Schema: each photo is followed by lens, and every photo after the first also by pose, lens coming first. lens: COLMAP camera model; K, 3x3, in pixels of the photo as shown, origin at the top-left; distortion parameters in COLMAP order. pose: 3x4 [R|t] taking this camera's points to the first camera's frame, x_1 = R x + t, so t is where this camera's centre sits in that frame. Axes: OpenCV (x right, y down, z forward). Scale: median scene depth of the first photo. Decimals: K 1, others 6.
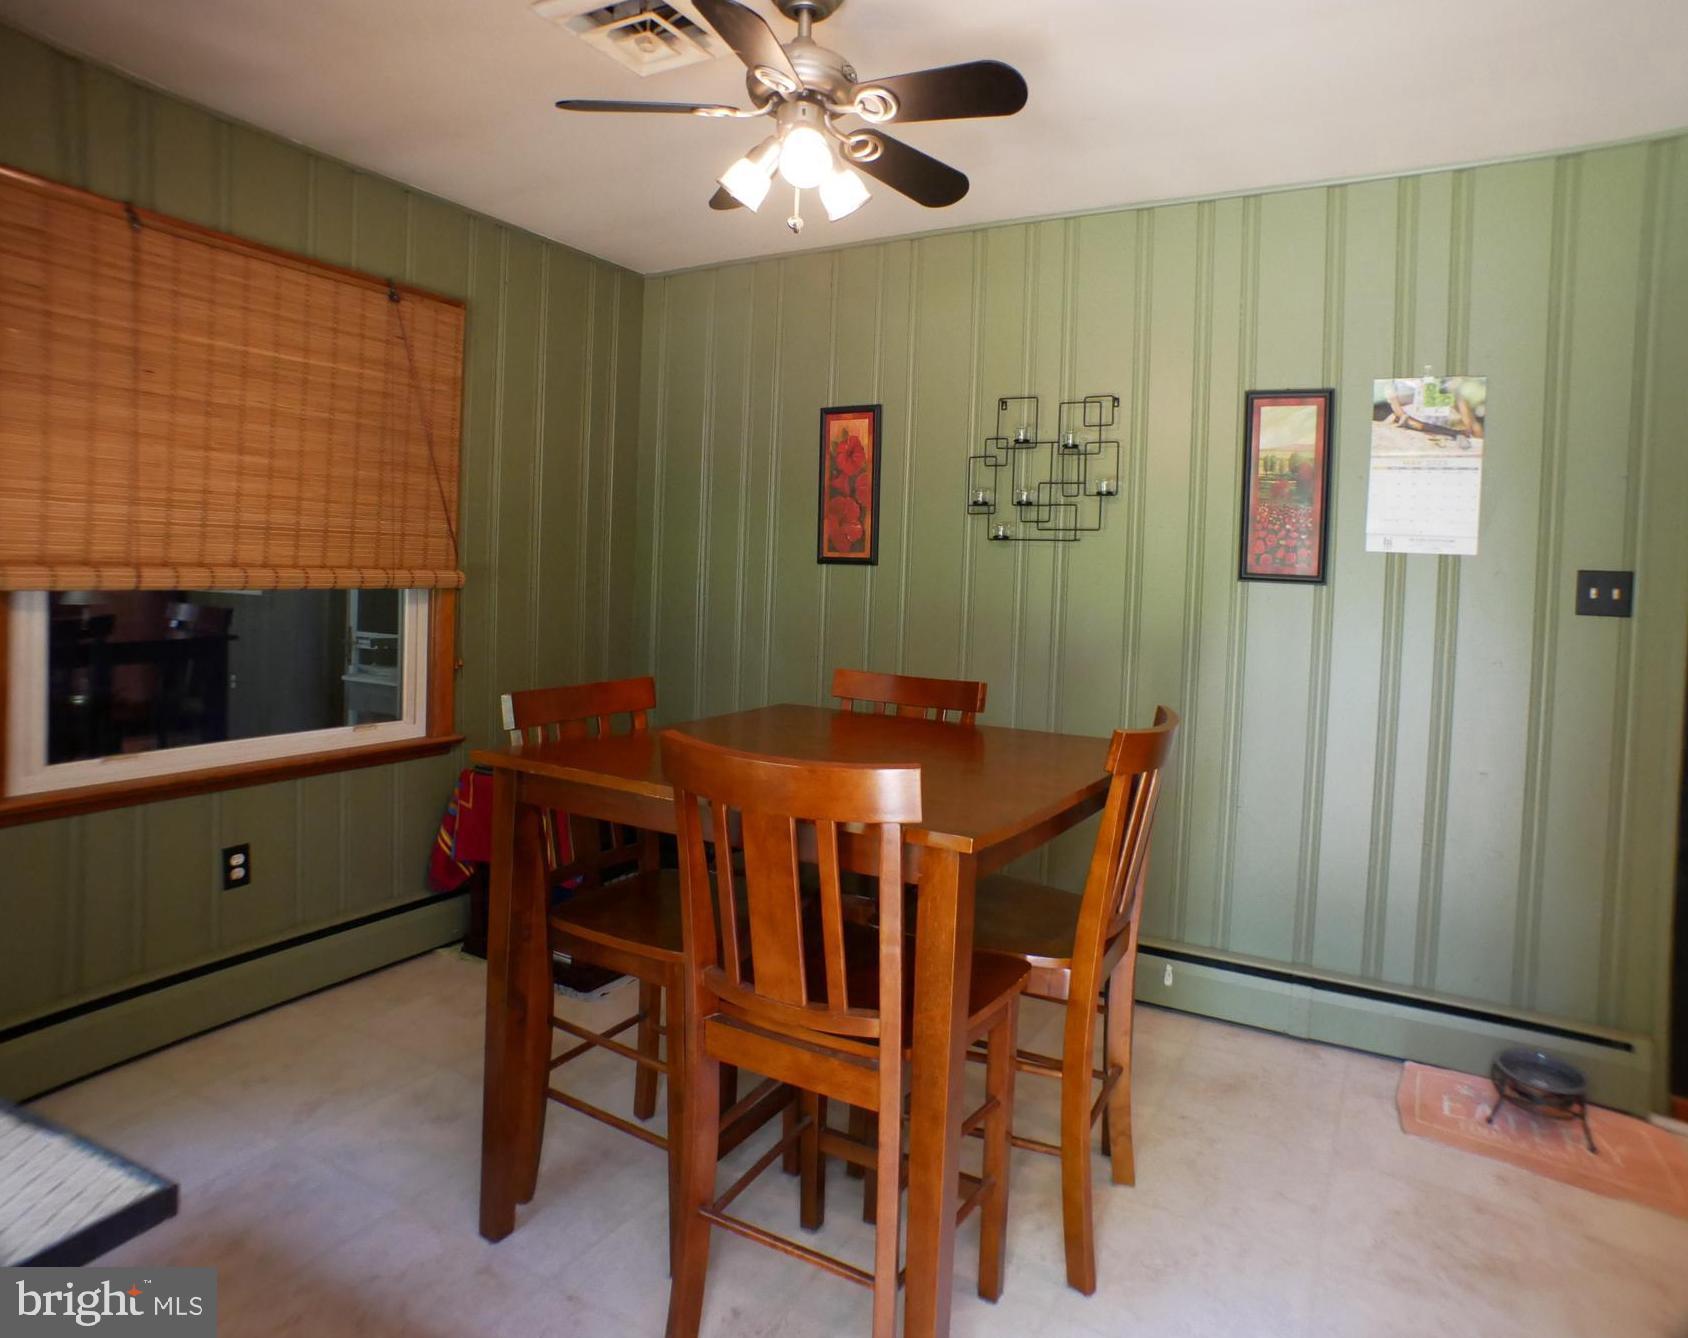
lens RADIAL K [[986.5, 0, 869.4], [0, 986.5, 601.4], [0, 0, 1]] dist [-0.139645, 0.091453]
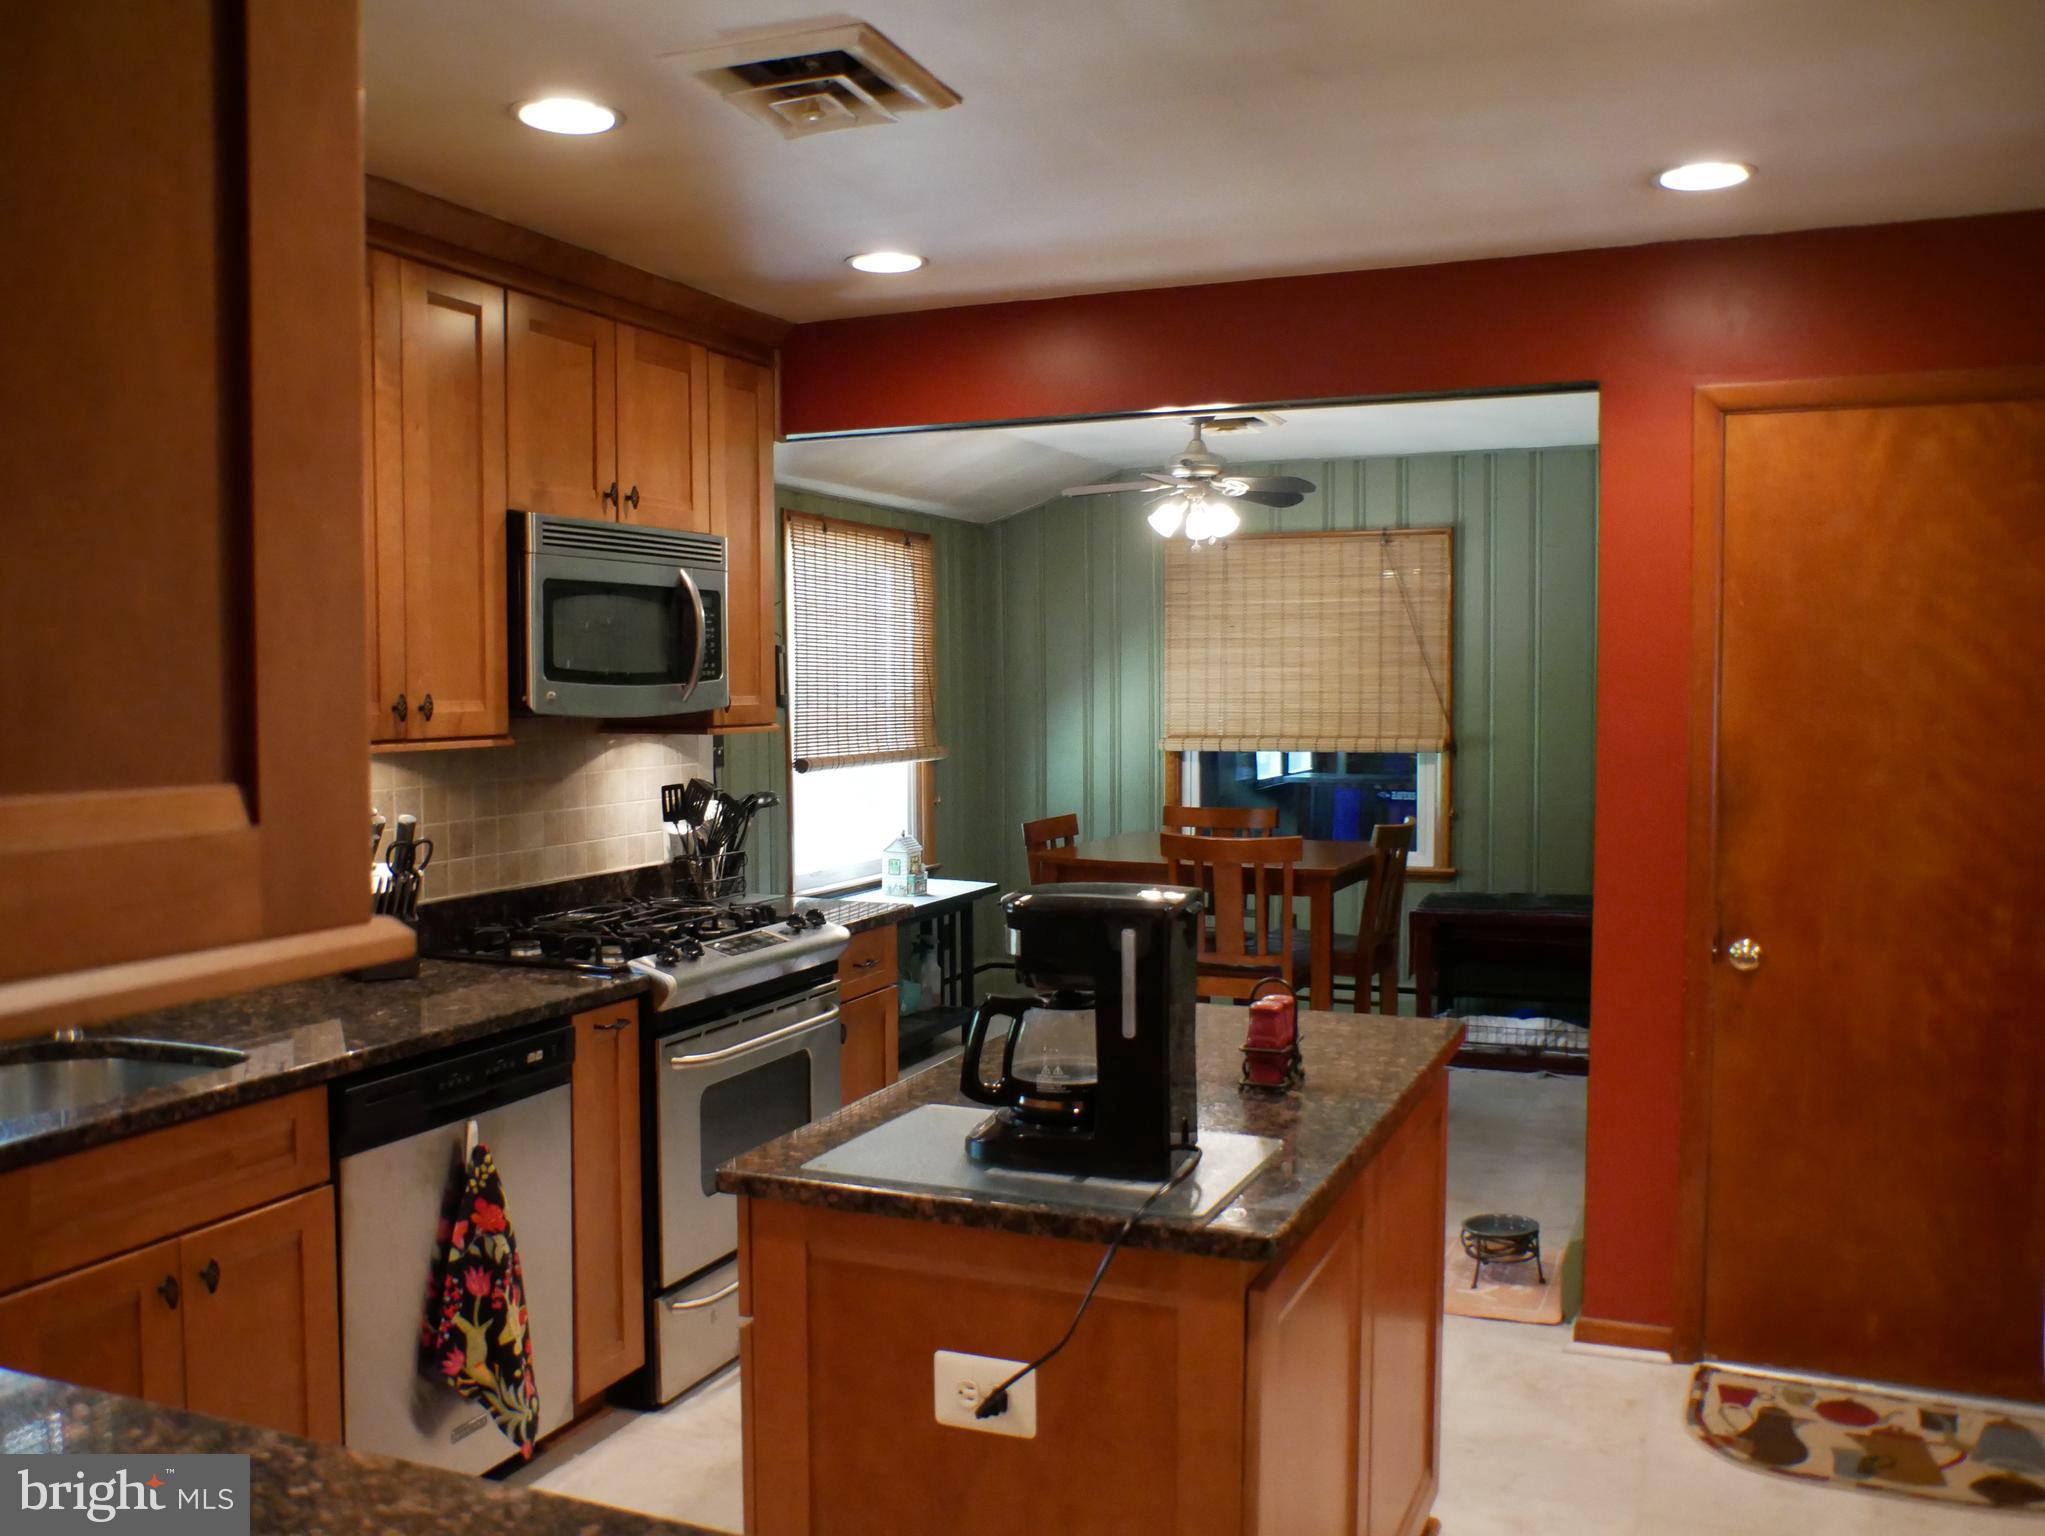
lens RADIAL K [[1790.5, 0, 986.4], [0, 1790.5, 771.4], [0, 0, 1]] dist [-0.116160, 0.098347]
pose [[0.086765, 0.016873, -0.996086, 2.277553], [-0.024397, 0.999593, 0.014807, -0.011527], [0.995930, 0.023017, 0.087141, 0.230893]]
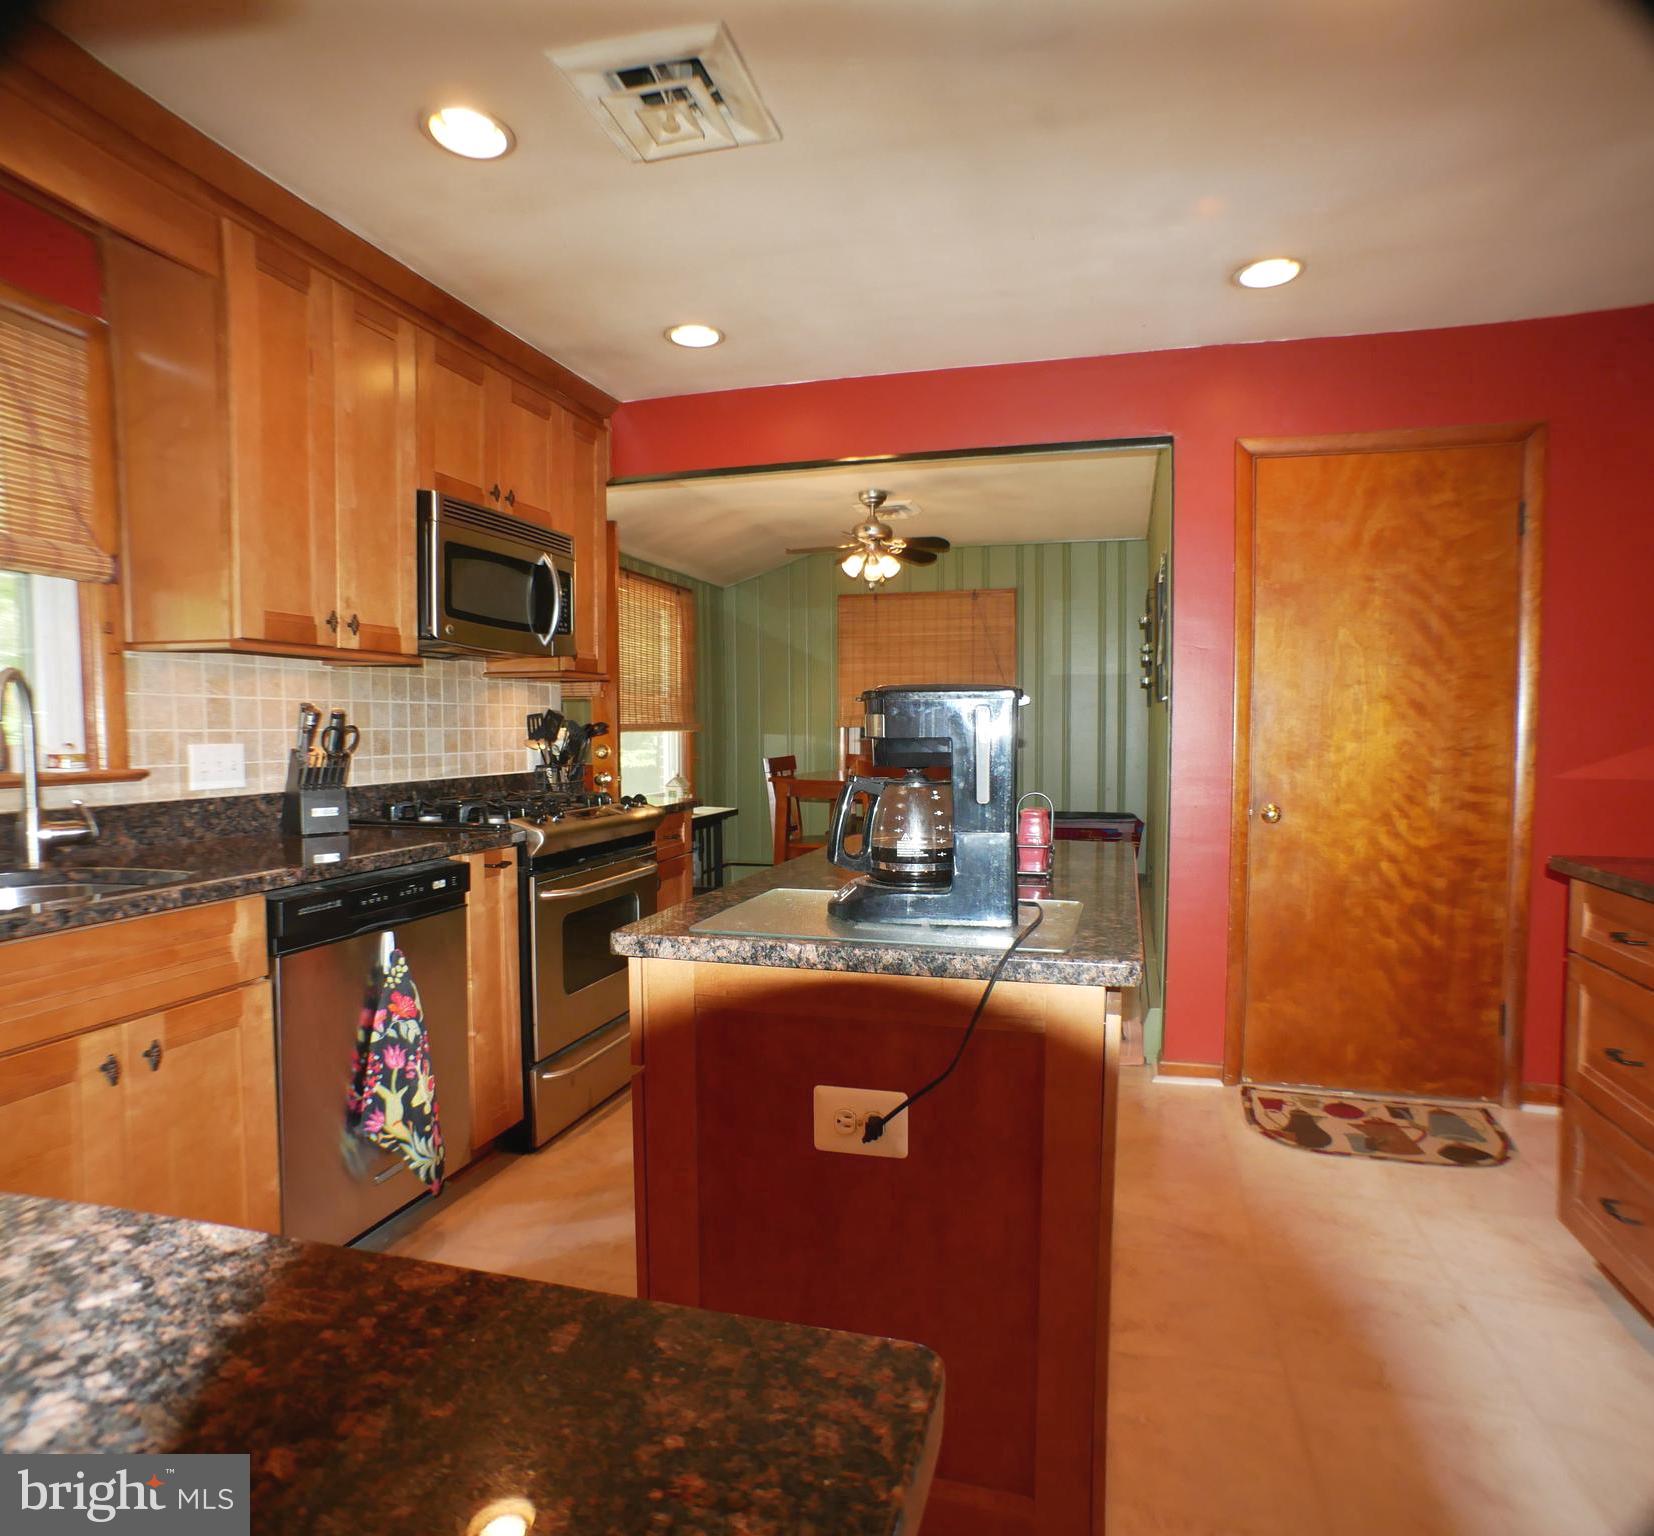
lens RADIAL K [[1017.8, 0, 844.8], [0, 1017.8, 777.3], [0, 0, 1]] dist [-0.122797, 0.081595]
pose [[0.229381, 0.015012, -0.973221, 1.983928], [-0.022743, 0.999691, 0.010060, 0.100004], [0.973071, 0.019827, 0.229652, 0.177377]]
